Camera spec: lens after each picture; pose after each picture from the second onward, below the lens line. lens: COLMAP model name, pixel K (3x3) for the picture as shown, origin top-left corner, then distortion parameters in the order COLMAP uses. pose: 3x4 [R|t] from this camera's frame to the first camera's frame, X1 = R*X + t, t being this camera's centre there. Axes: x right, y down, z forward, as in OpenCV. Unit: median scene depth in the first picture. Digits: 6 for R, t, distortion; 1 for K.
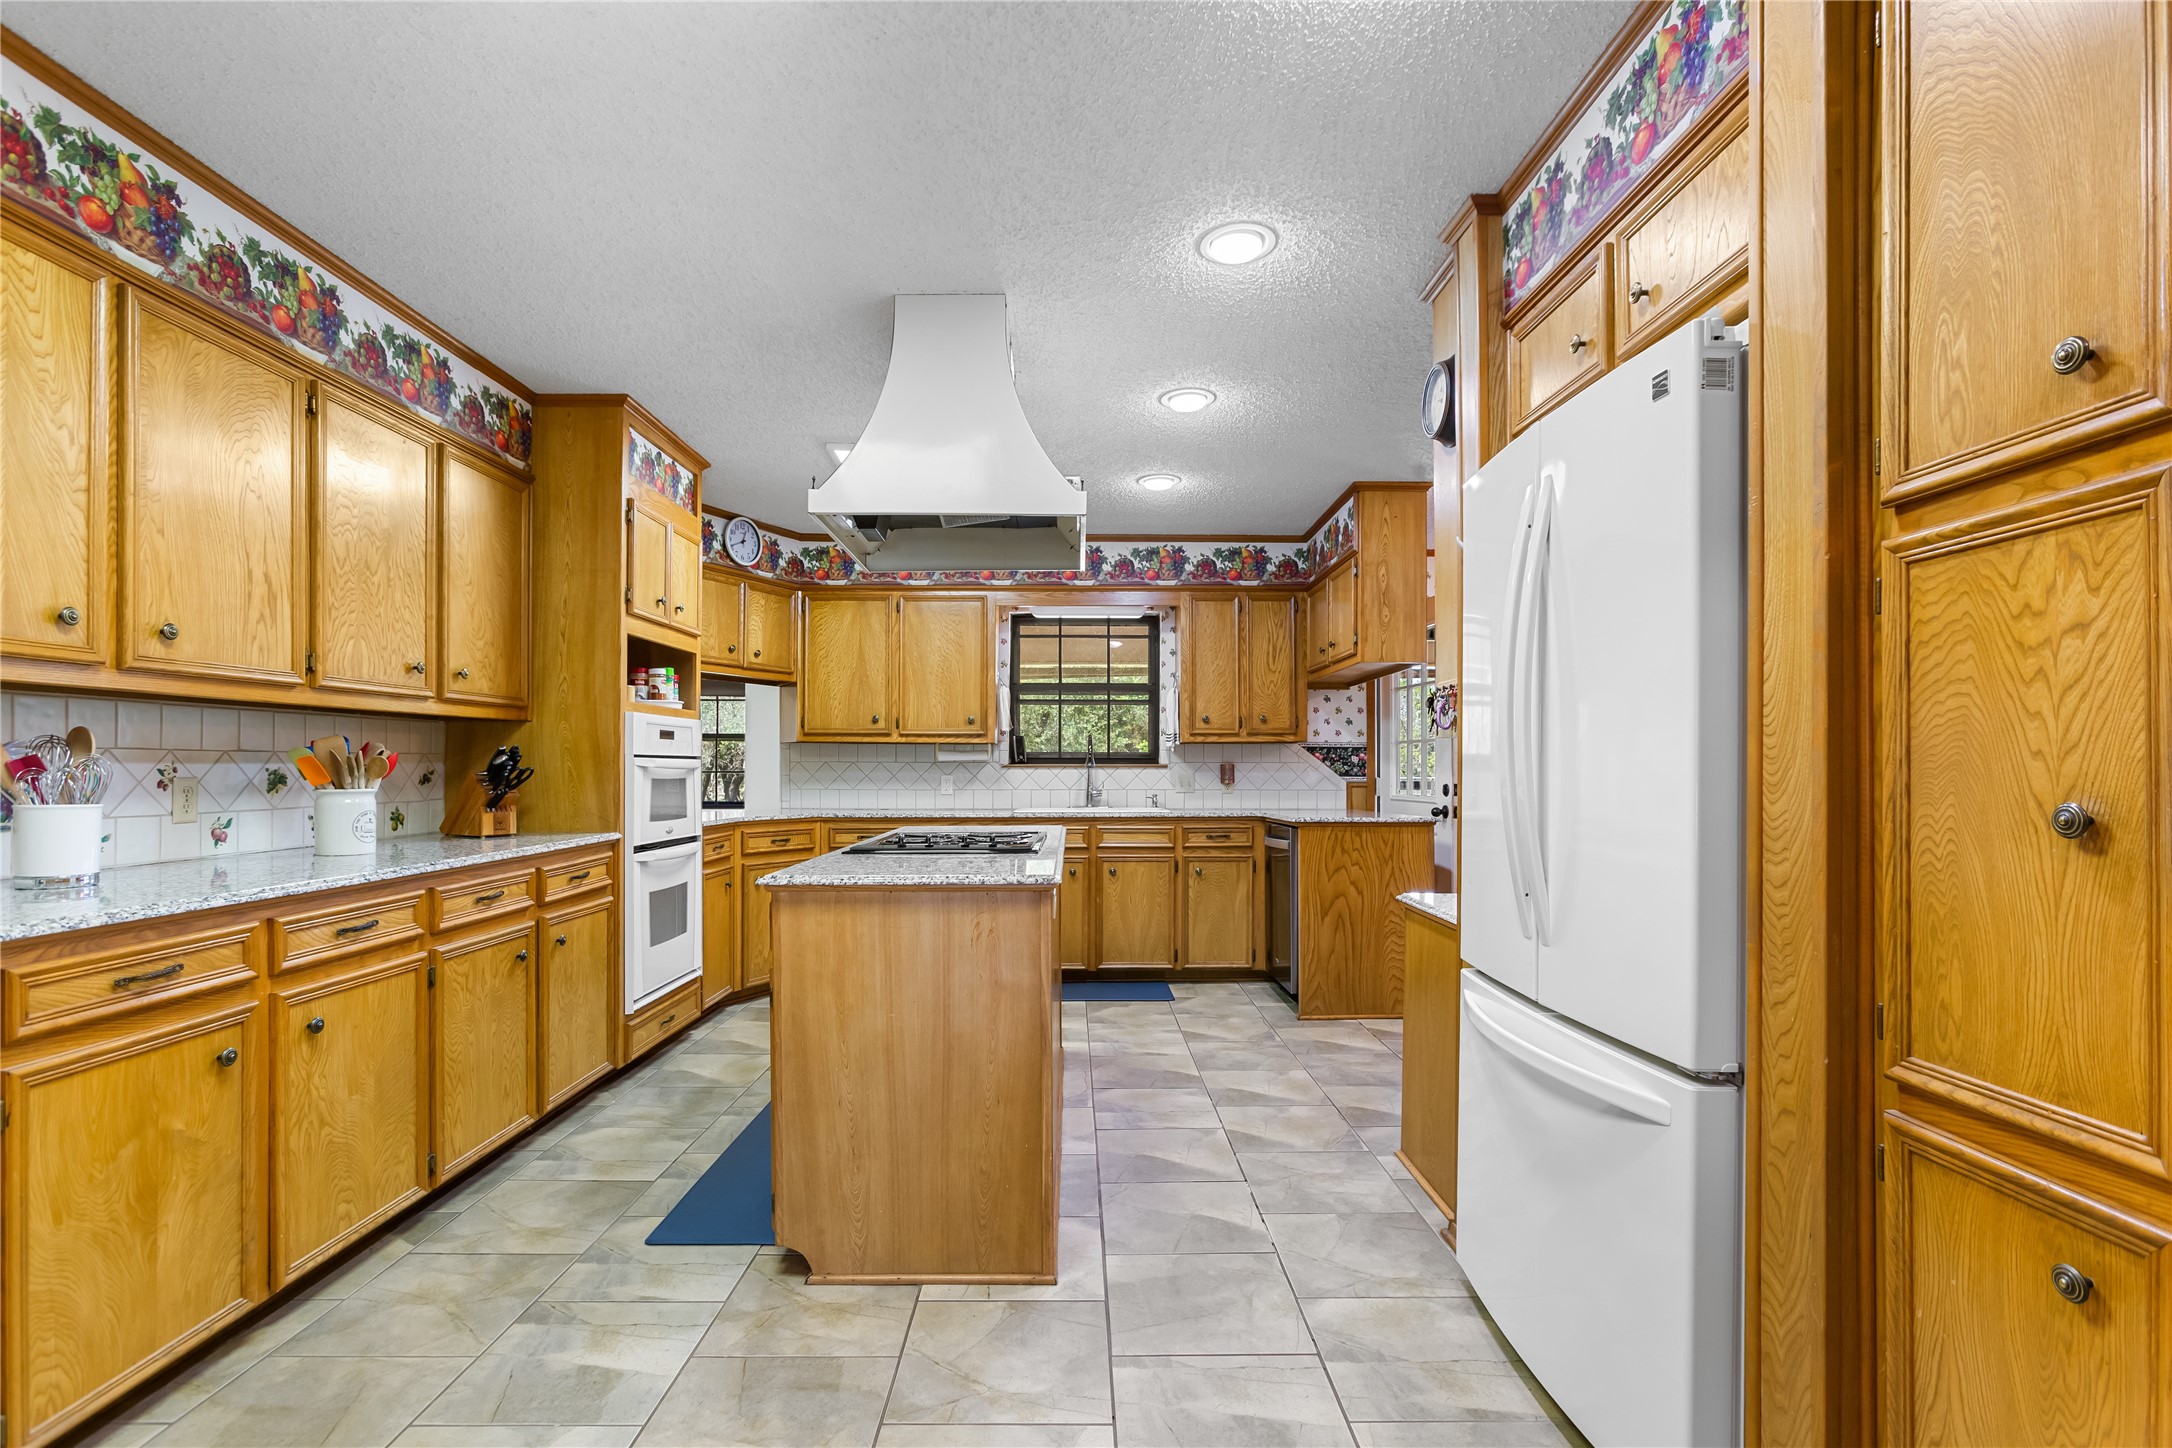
lens RADIAL K [[1005.1, 0, 1097.3], [0, 1005.1, 761.9], [0, 0, 1]] dist [-0.021486, 0.011775]
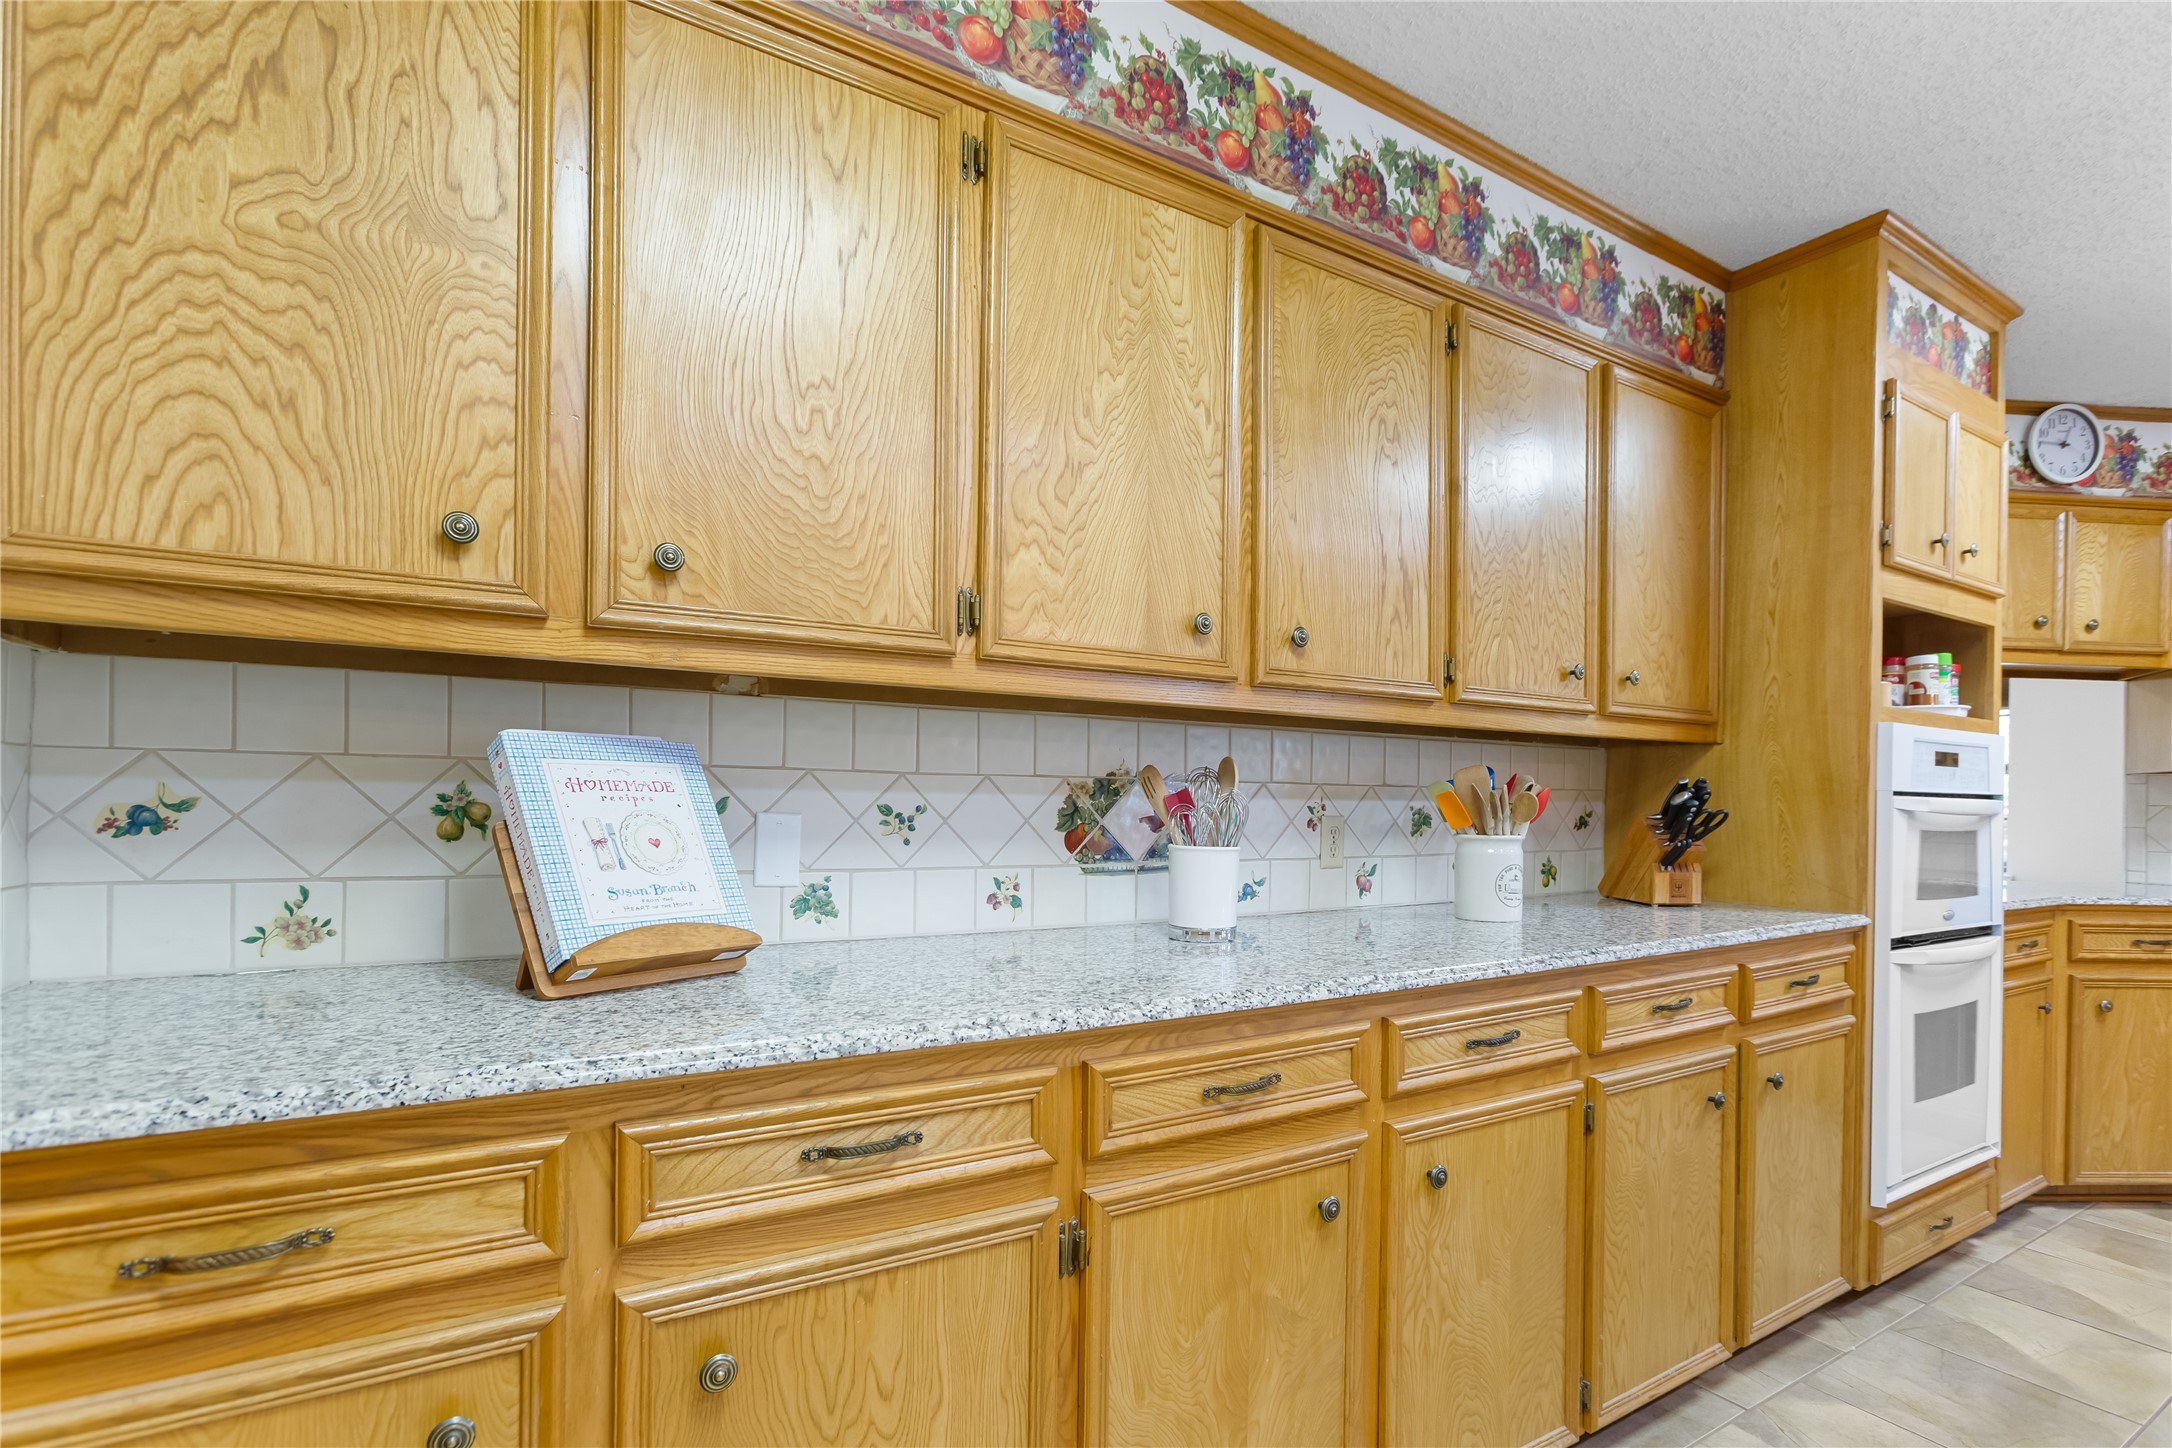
lens RADIAL K [[1005.1, 0, 1080.3], [0, 1005.1, 803.4], [0, 0, 1]] dist [-0.021486, 0.011775]
pose [[0.499486, 0.010149, -0.866262, -0.163930], [-0.008983, 0.999938, 0.006536, 0.000652], [0.866275, 0.004517, 0.499547, 0.231918]]
